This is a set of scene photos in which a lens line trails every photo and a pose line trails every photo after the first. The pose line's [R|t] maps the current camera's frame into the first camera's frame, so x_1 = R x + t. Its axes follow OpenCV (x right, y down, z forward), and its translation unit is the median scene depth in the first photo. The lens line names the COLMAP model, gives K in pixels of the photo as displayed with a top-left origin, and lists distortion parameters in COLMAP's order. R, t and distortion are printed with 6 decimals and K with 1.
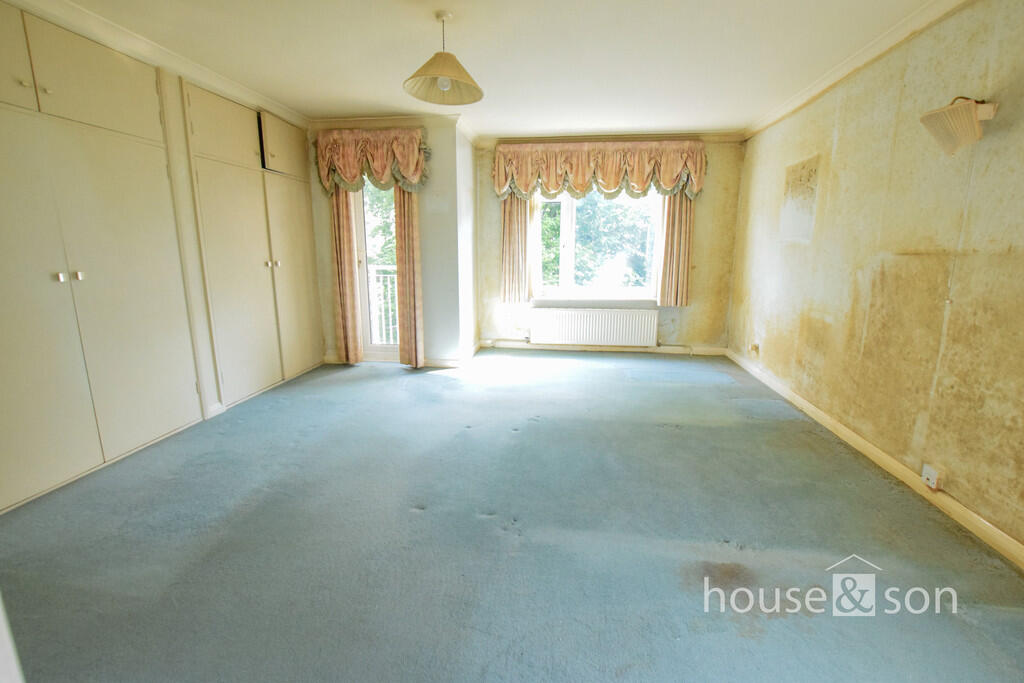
lens RADIAL K [[452.1, 0, 508.4], [0, 452.1, 339.3], [0, 0, 1]] dist [-0.036936, 0.007451]
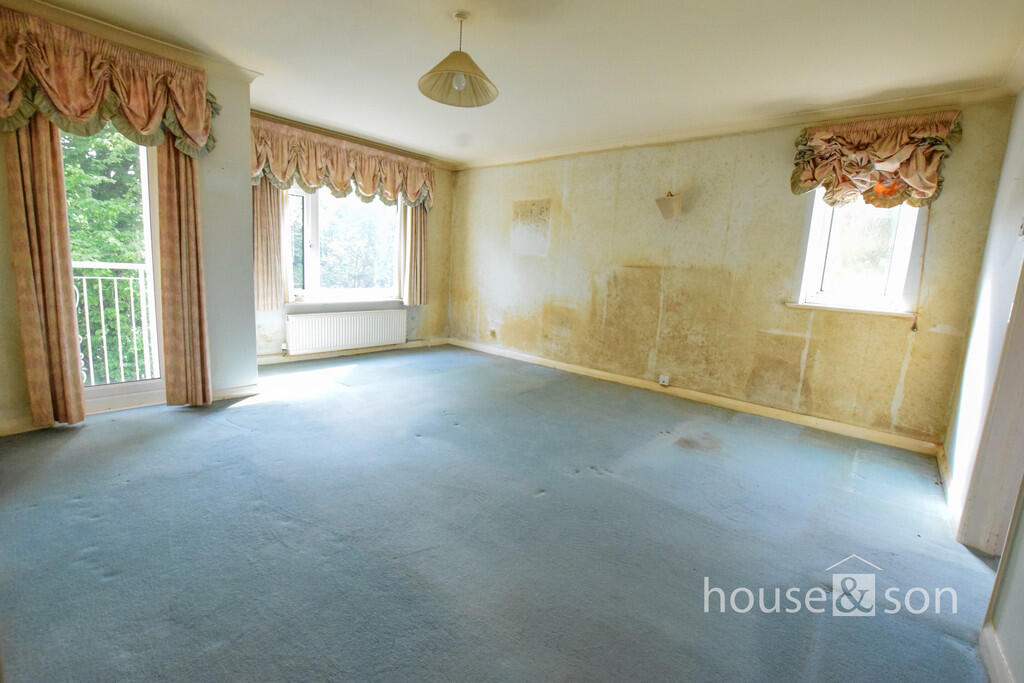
lens RADIAL K [[452.1, 0, 508.4], [0, 452.1, 339.3], [0, 0, 1]] dist [-0.036936, 0.007451]
pose [[0.552384, -0.103157, 0.827182, -0.677432], [0.110456, 0.992621, 0.050028, -0.029906], [-0.826239, 0.063733, 0.559702, 0.272689]]
